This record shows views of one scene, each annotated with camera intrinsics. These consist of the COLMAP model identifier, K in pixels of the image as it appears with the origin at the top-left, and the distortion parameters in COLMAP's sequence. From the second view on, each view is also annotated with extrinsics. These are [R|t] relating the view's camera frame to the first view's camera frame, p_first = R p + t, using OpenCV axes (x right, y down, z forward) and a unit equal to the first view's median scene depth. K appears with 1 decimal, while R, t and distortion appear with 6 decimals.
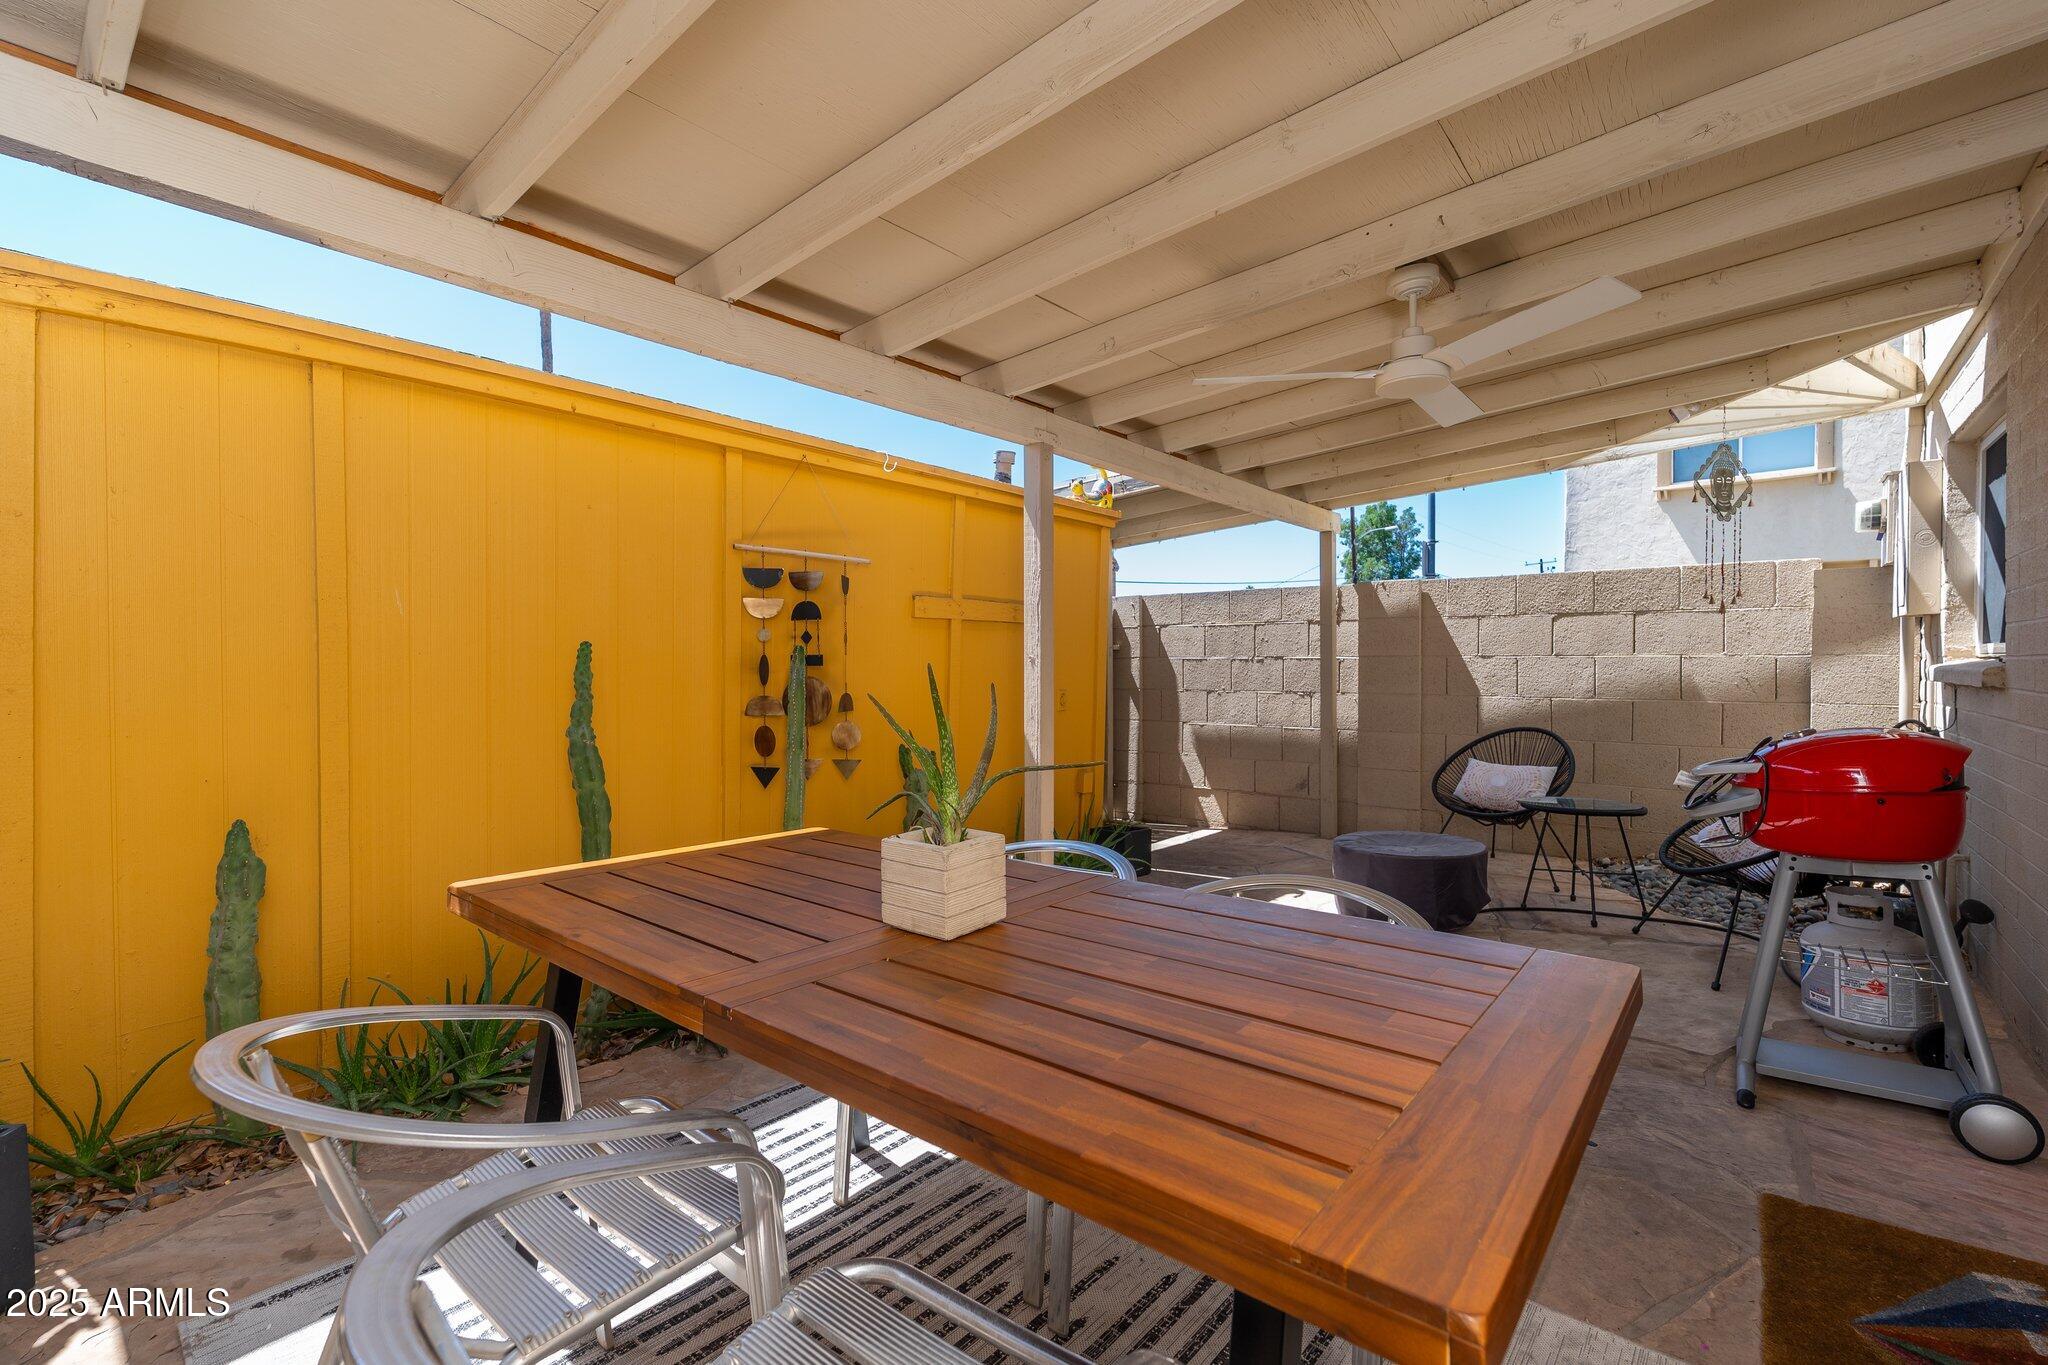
lens RADIAL K [[886.9, 0, 1033.4], [0, 886.9, 684.3], [0, 0, 1]] dist [0.002596, 0.000332]
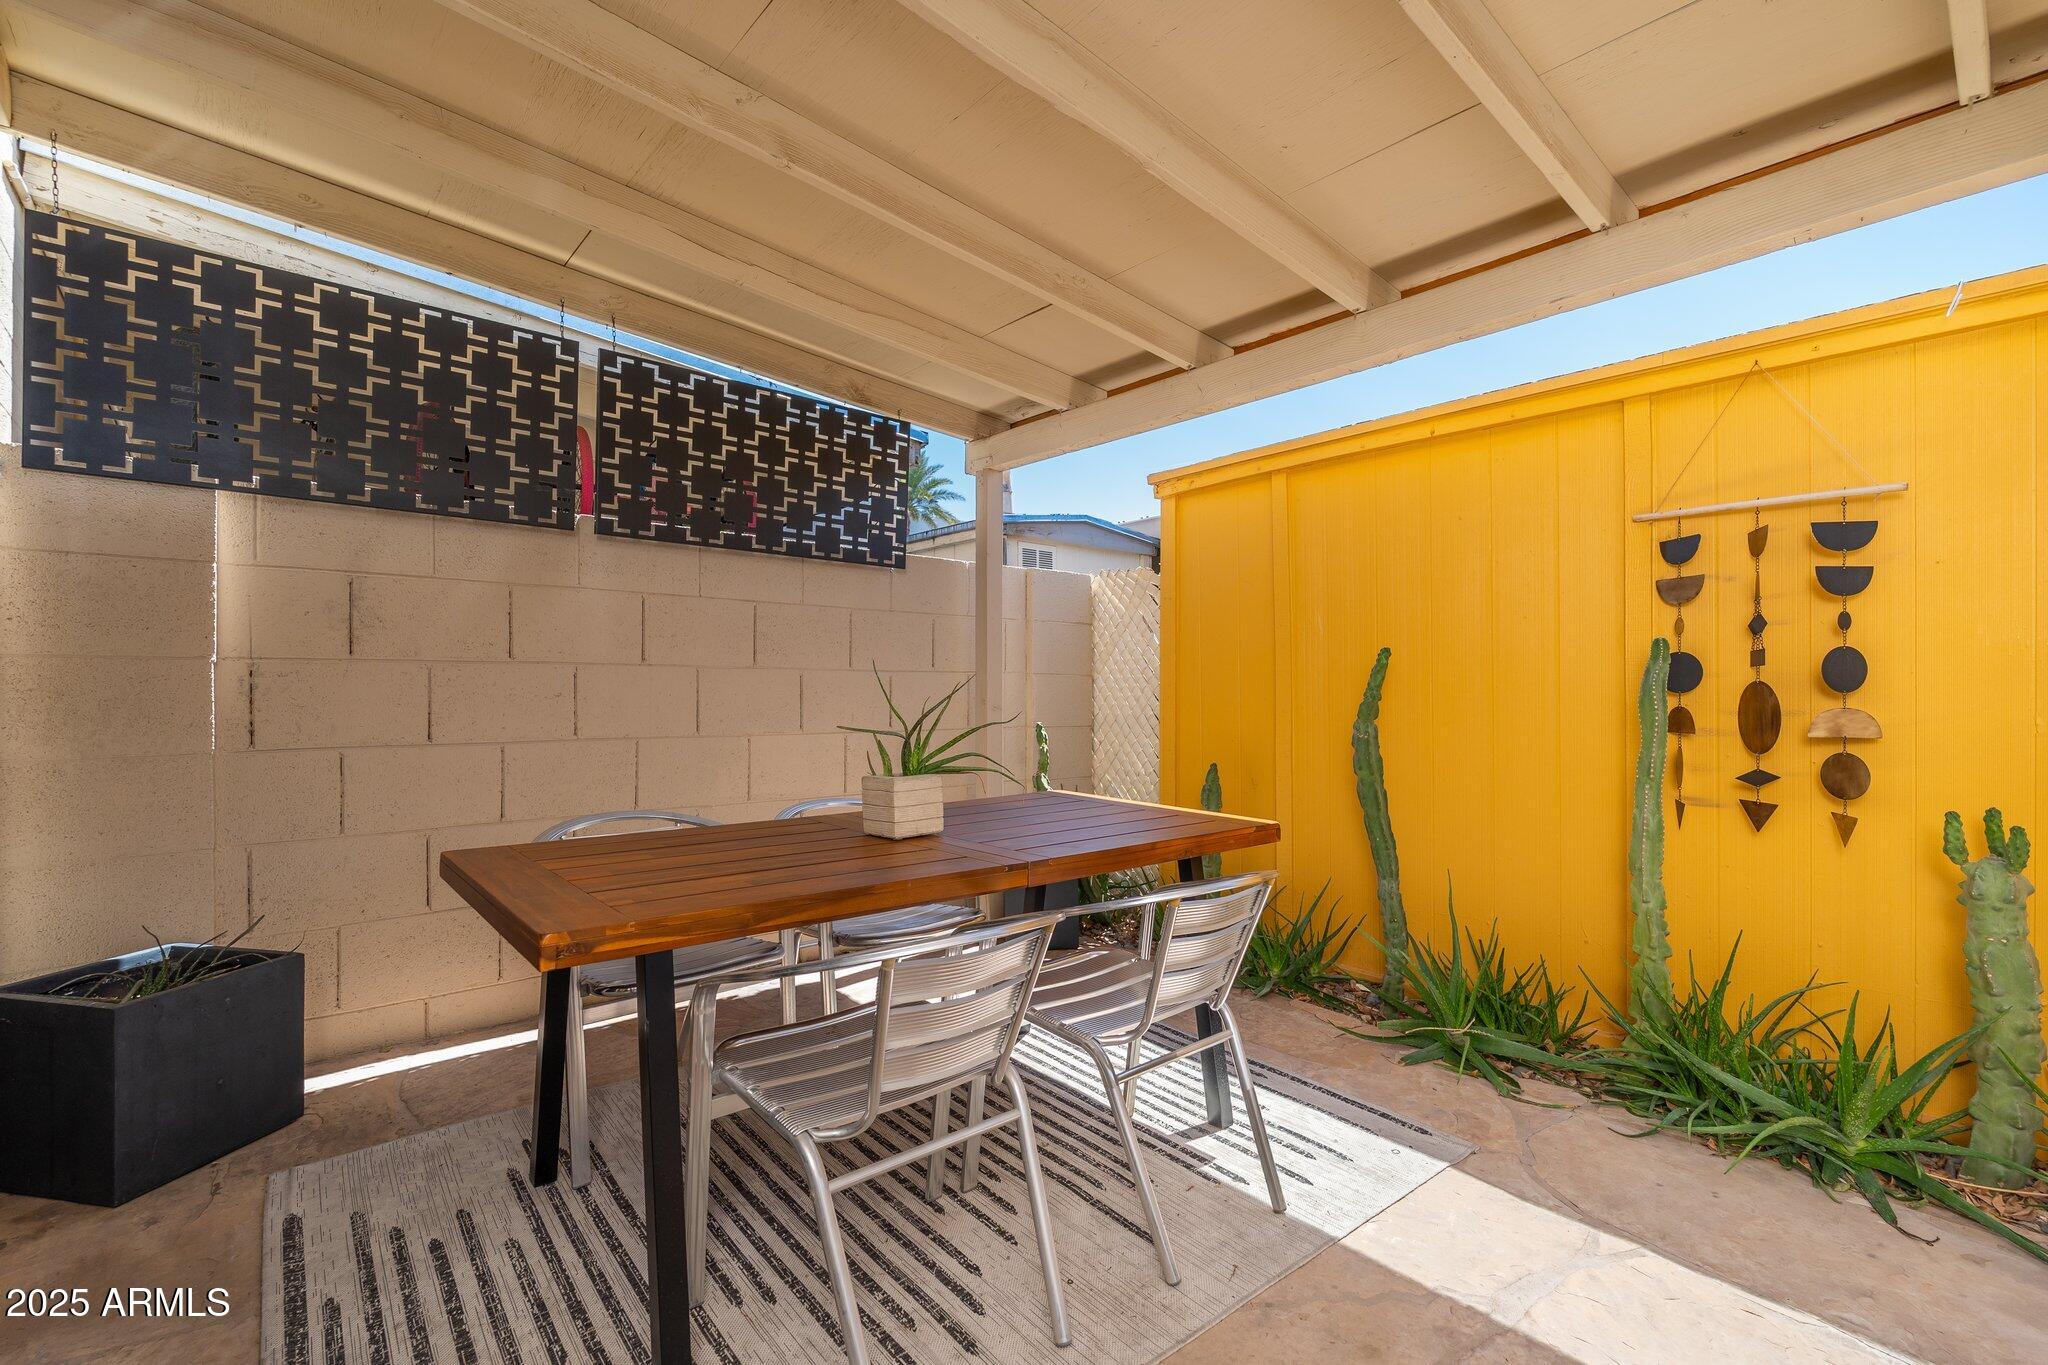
lens RADIAL K [[897.7, 0, 1020.8], [0, 897.7, 685.0], [0, 0, 1]] dist [-0.000441, 0.000137]
pose [[-0.157974, 0.000547, -0.987443, 0.852878], [-0.020356, 0.999786, 0.003810, 0.005727], [0.987233, 0.020702, -0.157929, 0.894771]]
